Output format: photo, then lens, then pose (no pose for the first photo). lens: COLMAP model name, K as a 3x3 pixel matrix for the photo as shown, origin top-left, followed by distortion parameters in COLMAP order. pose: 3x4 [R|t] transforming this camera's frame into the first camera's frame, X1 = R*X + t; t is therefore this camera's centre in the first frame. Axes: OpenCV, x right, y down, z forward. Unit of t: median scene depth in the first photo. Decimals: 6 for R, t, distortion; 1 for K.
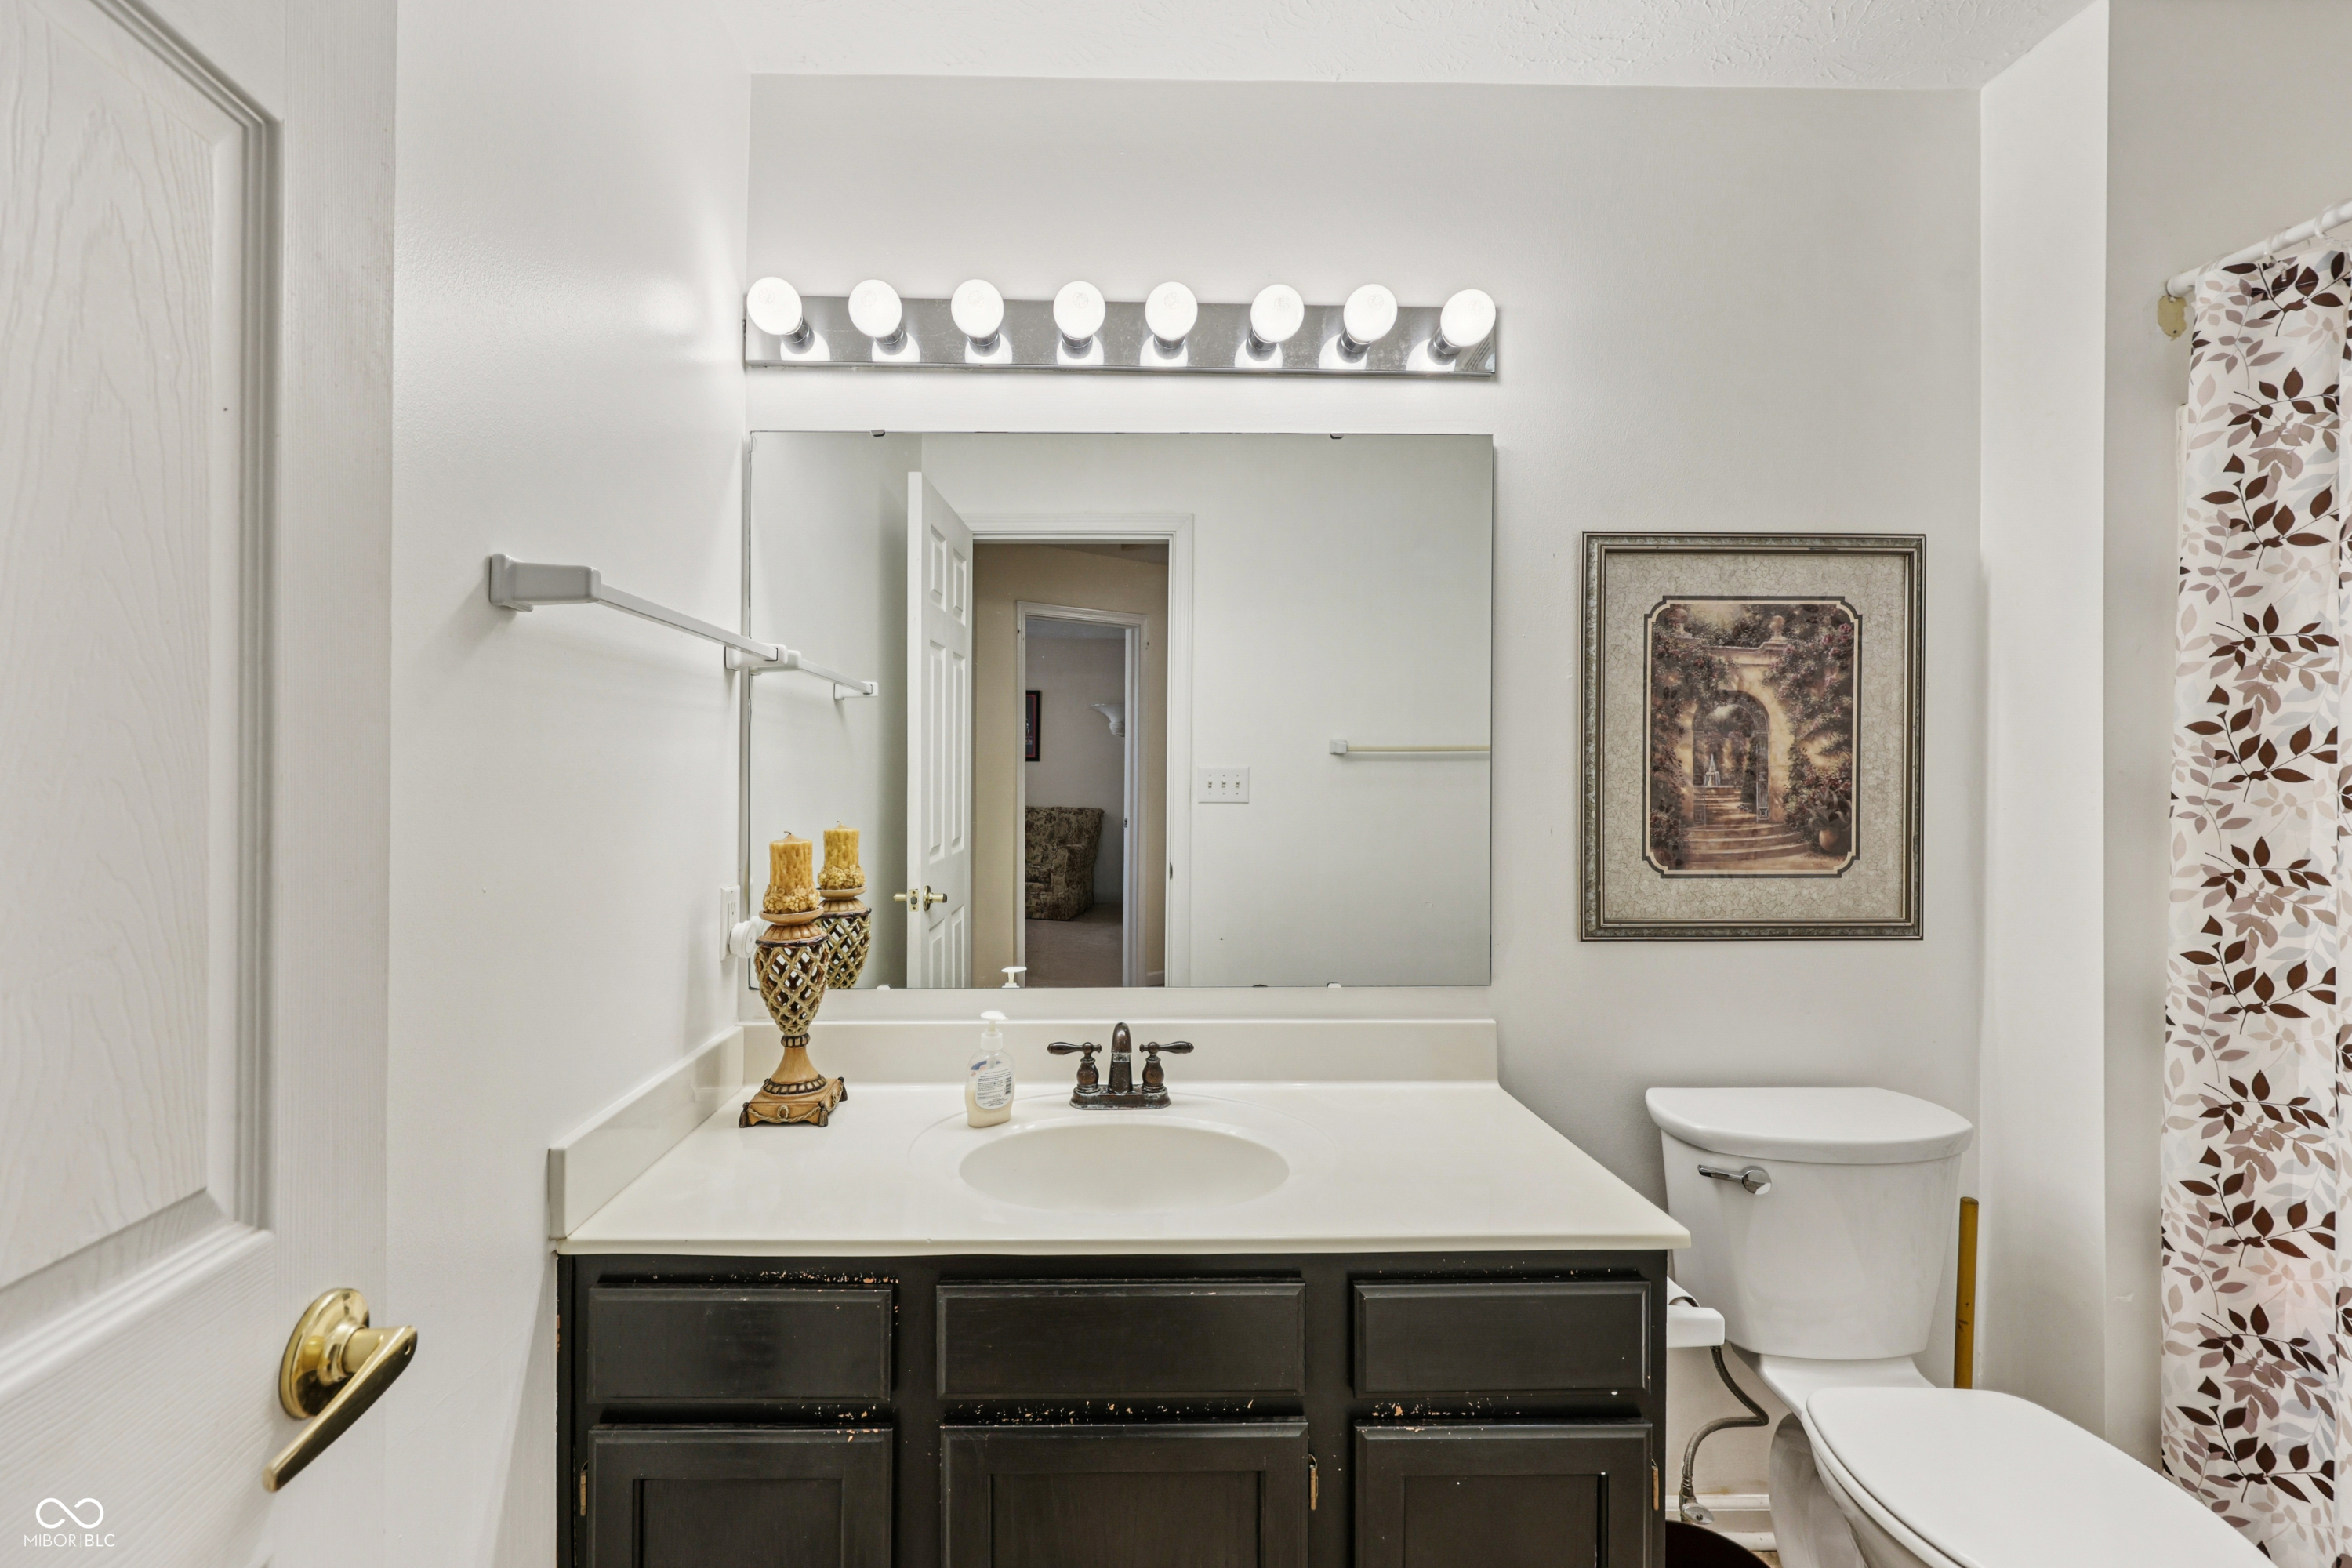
lens RADIAL K [[957.4, 0, 1195.1], [0, 957.4, 797.6], [0, 0, 1]] dist [-0.001851, 0.000035]
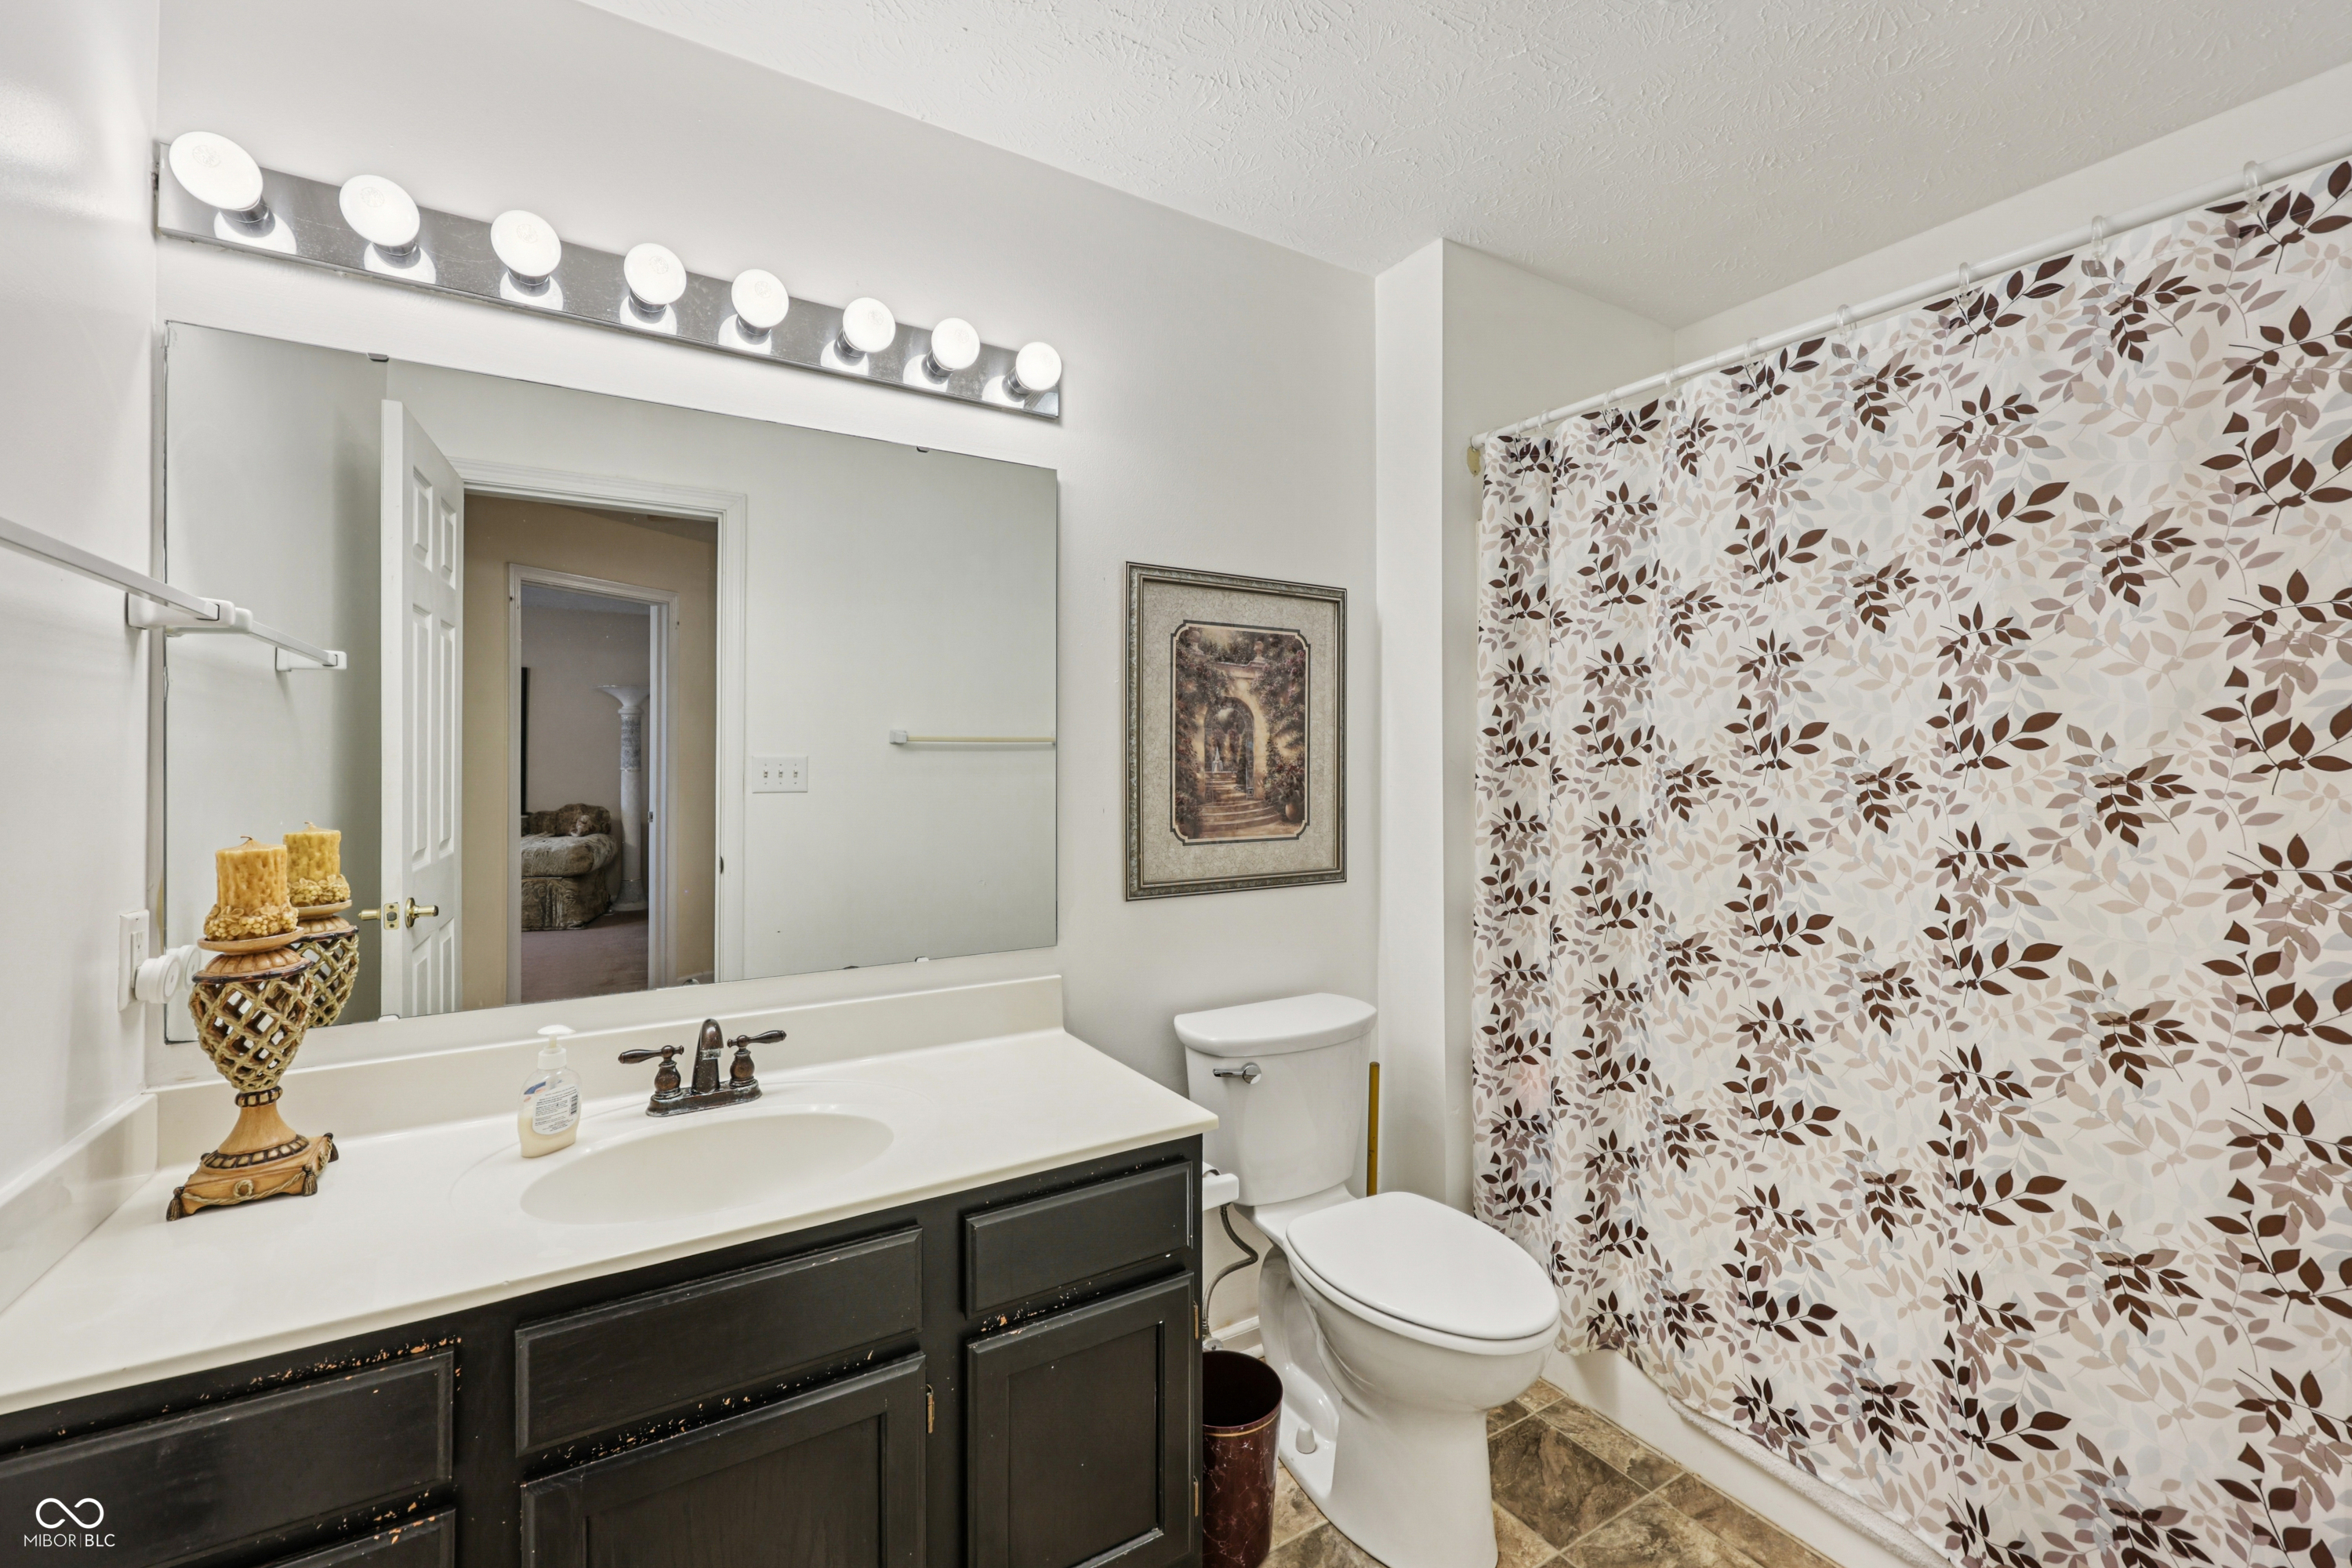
lens RADIAL K [[957.4, 0, 1195.1], [0, 957.4, 797.6], [0, 0, 1]] dist [-0.001851, 0.000035]
pose [[0.859483, -0.020575, 0.510750, -0.143329], [0.014490, 0.999769, 0.015892, 0.001793], [-0.510959, -0.006258, 0.859582, -0.084483]]
